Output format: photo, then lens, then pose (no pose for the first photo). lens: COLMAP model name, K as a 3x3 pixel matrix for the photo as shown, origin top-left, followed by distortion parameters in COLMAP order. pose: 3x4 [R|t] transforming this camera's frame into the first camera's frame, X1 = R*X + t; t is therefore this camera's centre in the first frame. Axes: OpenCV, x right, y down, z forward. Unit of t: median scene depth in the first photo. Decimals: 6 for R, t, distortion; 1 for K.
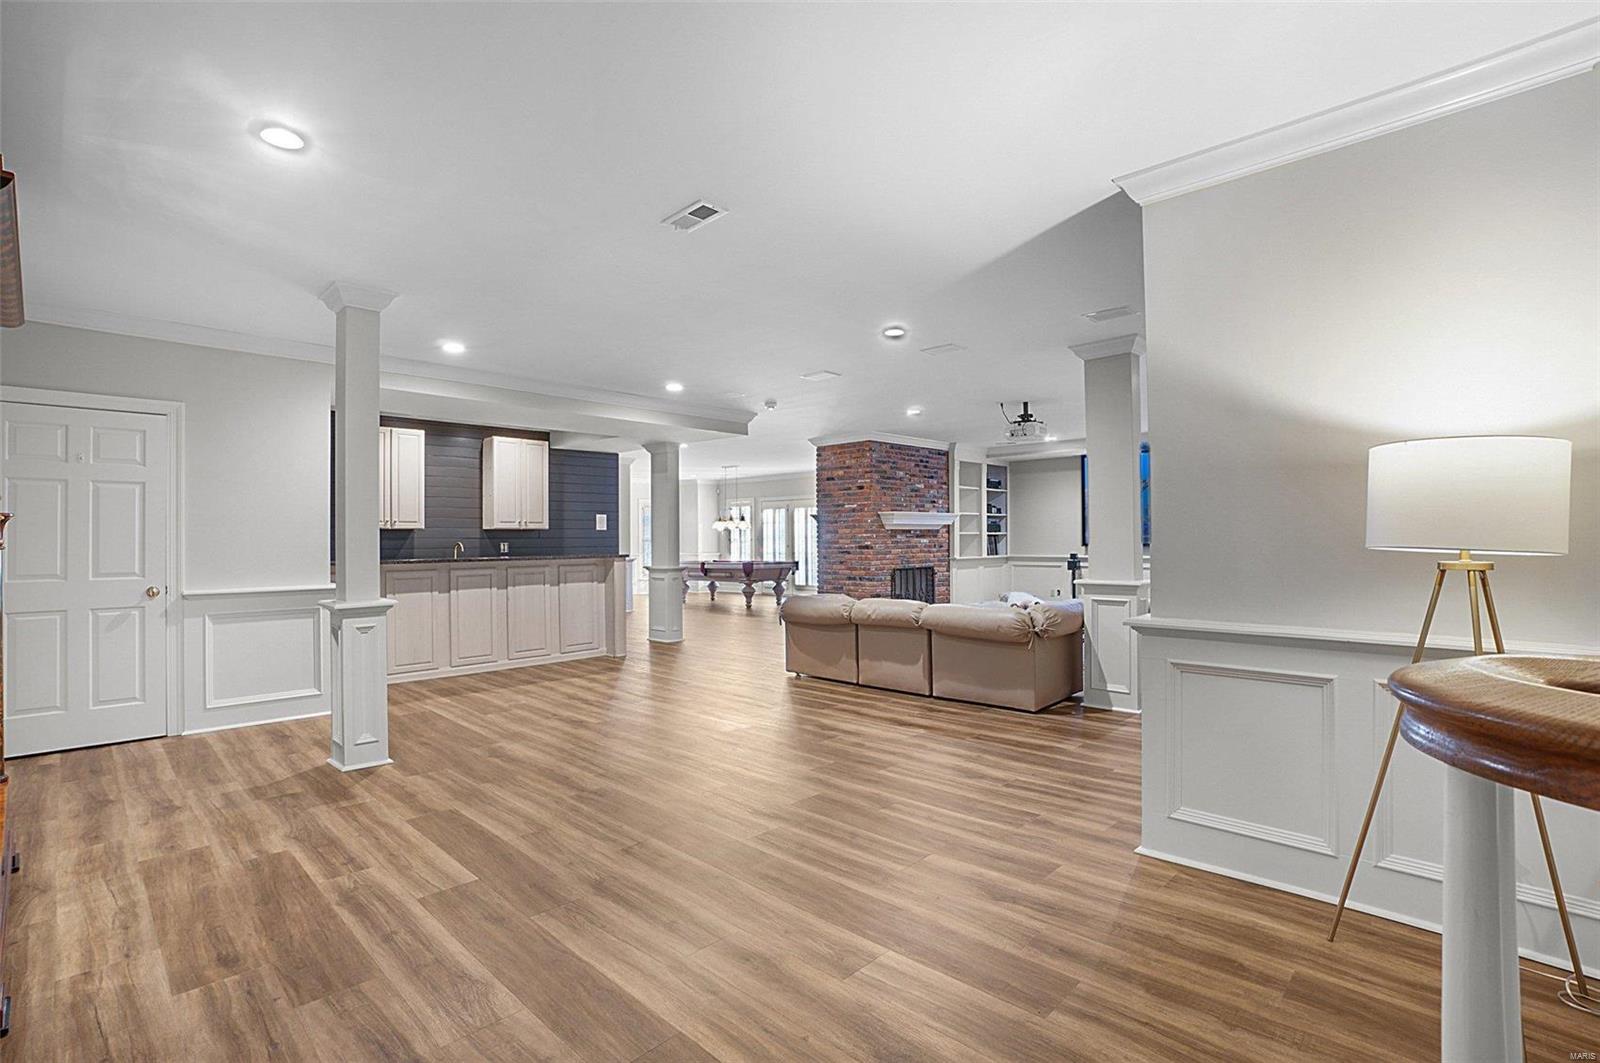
lens RADIAL K [[721.4, 0, 800.0], [0, 721.4, 531.5], [0, 0, 1]] dist [-0.058442, 0.021764]
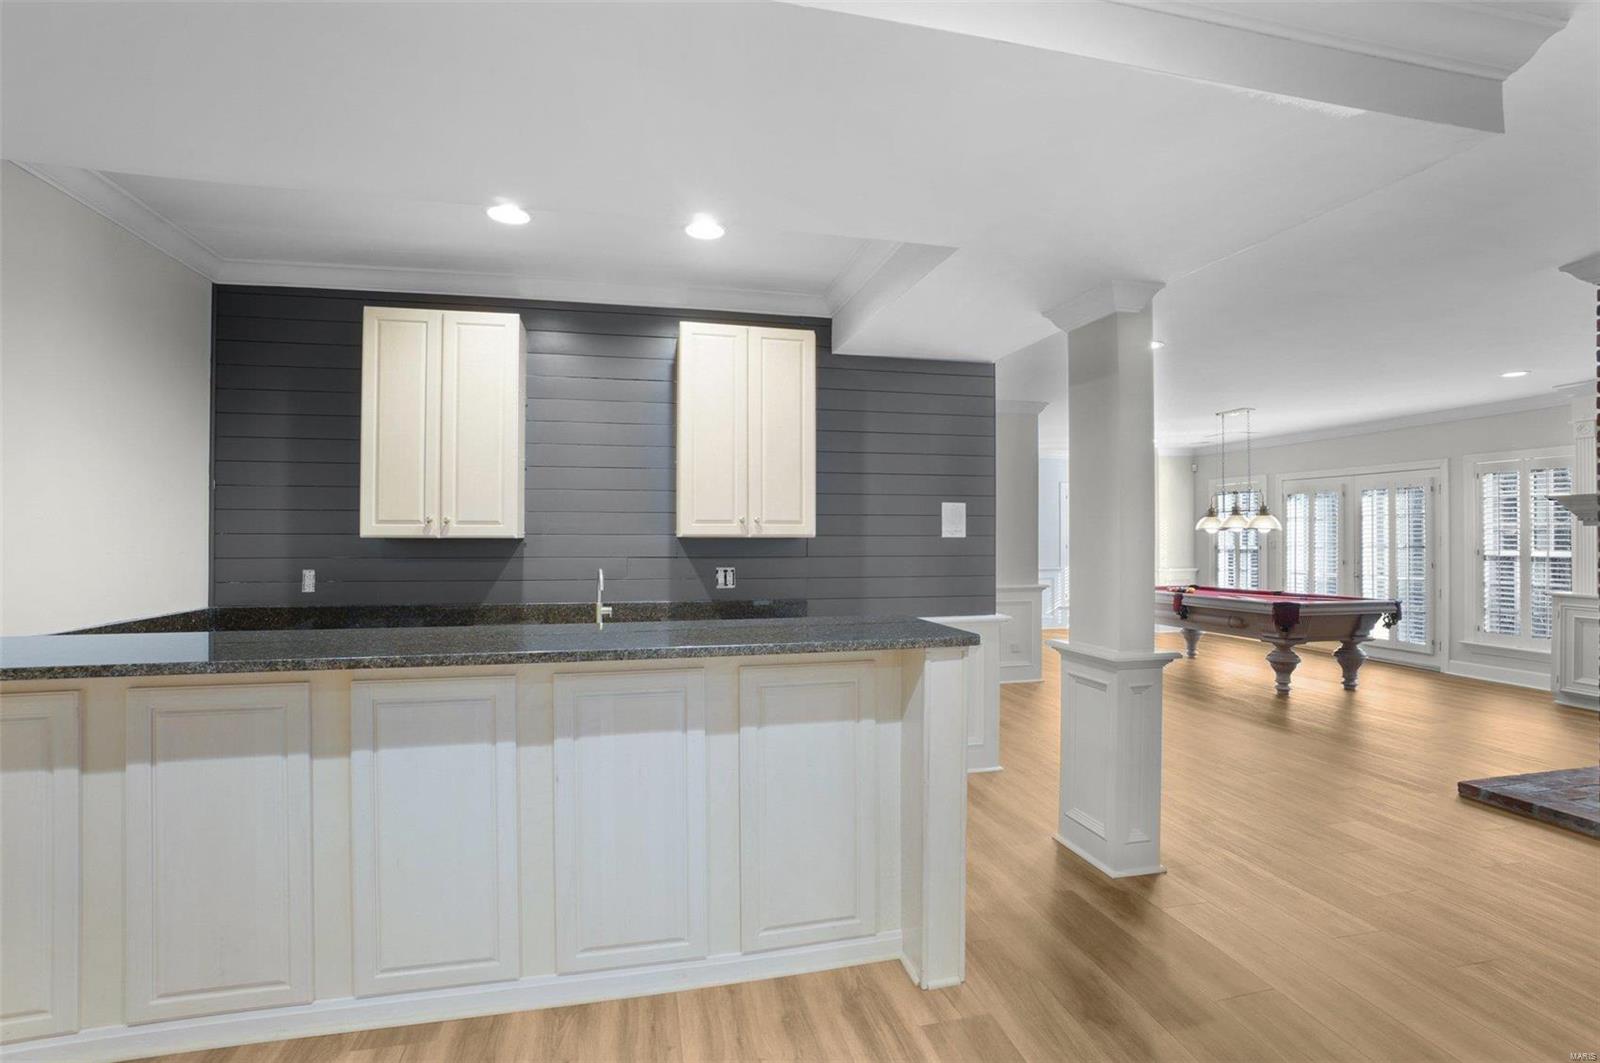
lens RADIAL K [[721.4, 0, 800.0], [0, 721.4, 531.5], [0, 0, 1]] dist [-0.058442, 0.021764]
pose [[0.834725, 0.004970, -0.550644, -0.113524], [-0.002224, 0.999982, 0.005655, -0.008446], [0.550662, -0.003496, 0.834721, 0.582821]]
